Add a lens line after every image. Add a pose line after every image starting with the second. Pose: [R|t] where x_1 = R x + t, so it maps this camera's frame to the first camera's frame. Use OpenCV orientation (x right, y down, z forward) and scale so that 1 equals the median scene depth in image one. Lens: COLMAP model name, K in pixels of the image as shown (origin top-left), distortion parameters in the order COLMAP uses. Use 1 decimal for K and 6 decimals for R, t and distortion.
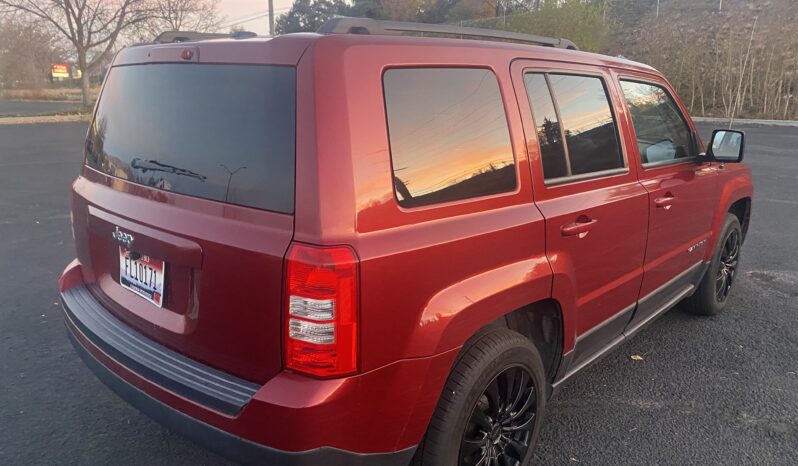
lens RADIAL K [[609.9, 0, 394.4], [0, 609.9, 233.6], [0, 0, 1]] dist [0.005731, 0.001096]
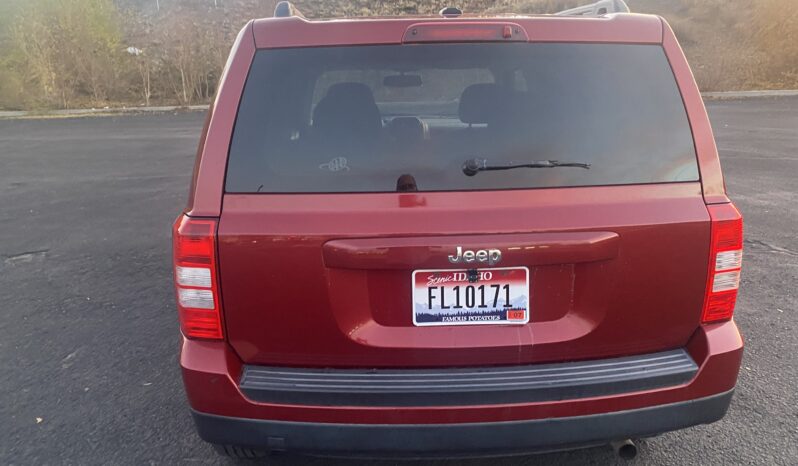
lens RADIAL K [[609.9, 0, 406.3], [0, 609.9, 234.3], [0, 0, 1]] dist [0.005731, 0.001096]
pose [[0.698482, -0.200743, 0.686895, -1.066540], [0.191913, 0.977236, 0.090444, -0.113941], [-0.689414, 0.068651, 0.721107, 0.474496]]
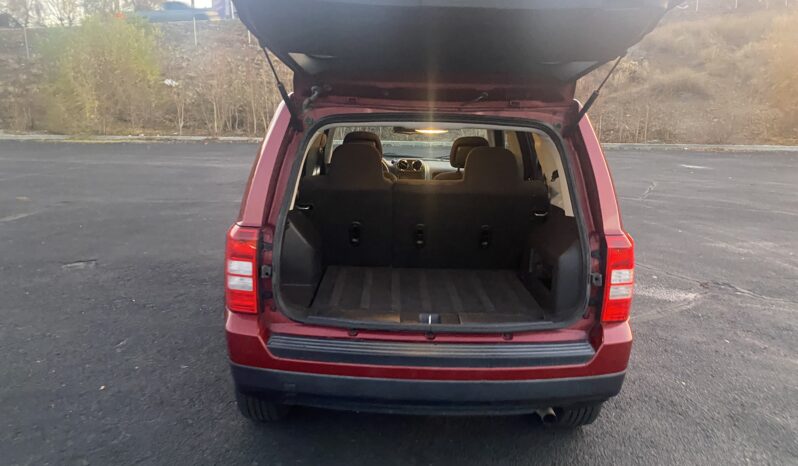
lens RADIAL K [[609.9, 0, 394.9], [0, 609.9, 229.5], [0, 0, 1]] dist [0.005731, 0.001096]
pose [[0.737193, -0.119283, 0.665070, -1.282091], [0.145046, 0.989285, 0.016657, -0.086211], [-0.659930, 0.084186, 0.746595, 0.164456]]
